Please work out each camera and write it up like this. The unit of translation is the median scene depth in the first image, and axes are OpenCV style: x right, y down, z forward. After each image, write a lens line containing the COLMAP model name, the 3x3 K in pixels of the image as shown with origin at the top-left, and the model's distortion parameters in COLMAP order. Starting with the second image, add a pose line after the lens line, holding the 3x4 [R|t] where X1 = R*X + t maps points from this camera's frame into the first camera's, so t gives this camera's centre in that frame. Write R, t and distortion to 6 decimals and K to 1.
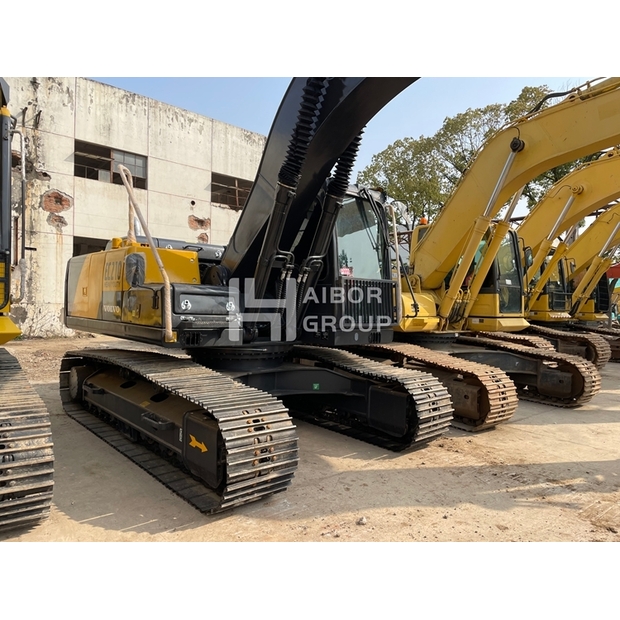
lens RADIAL K [[466.6, 0, 289.3], [0, 466.6, 310.7], [0, 0, 1]] dist [0.109663, -0.150028]
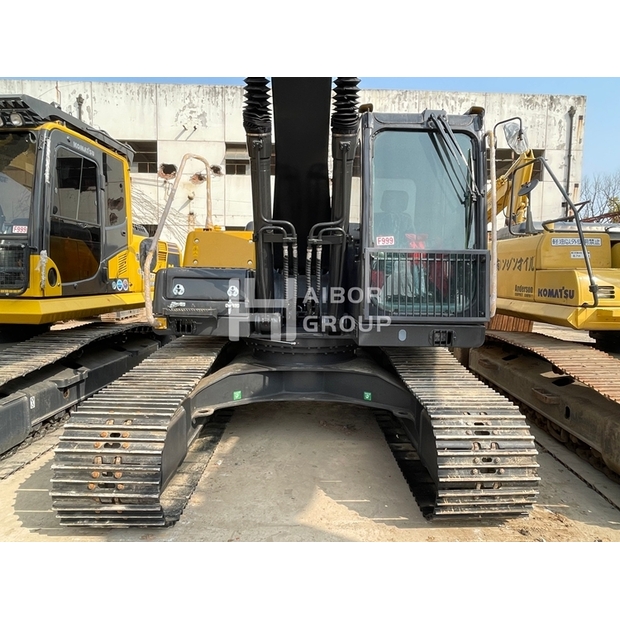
lens RADIAL K [[431.3, 0, 328.6], [0, 431.3, 290.9], [0, 0, 1]] dist [0.033730, -0.069354]
pose [[0.780440, -0.002331, -0.625227, 0.157842], [-0.002418, 0.999974, -0.006747, -0.001511], [0.625227, 0.006778, 0.780414, 0.151610]]
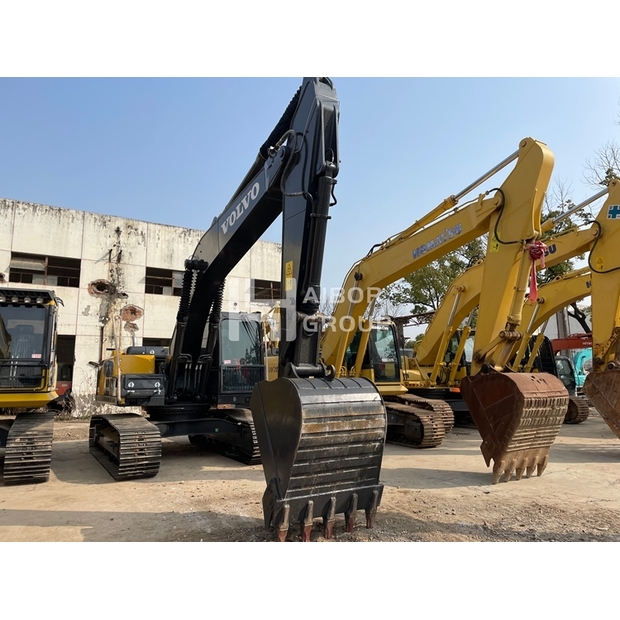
lens RADIAL K [[498.4, 0, 313.4], [0, 498.4, 290.4], [0, 0, 1]] dist [0.138412, -0.196466]
pose [[0.981270, -0.075350, -0.177292, 0.280277], [0.038220, 0.978184, -0.204196, 0.019018], [0.188810, 0.193595, 0.962742, -0.297786]]
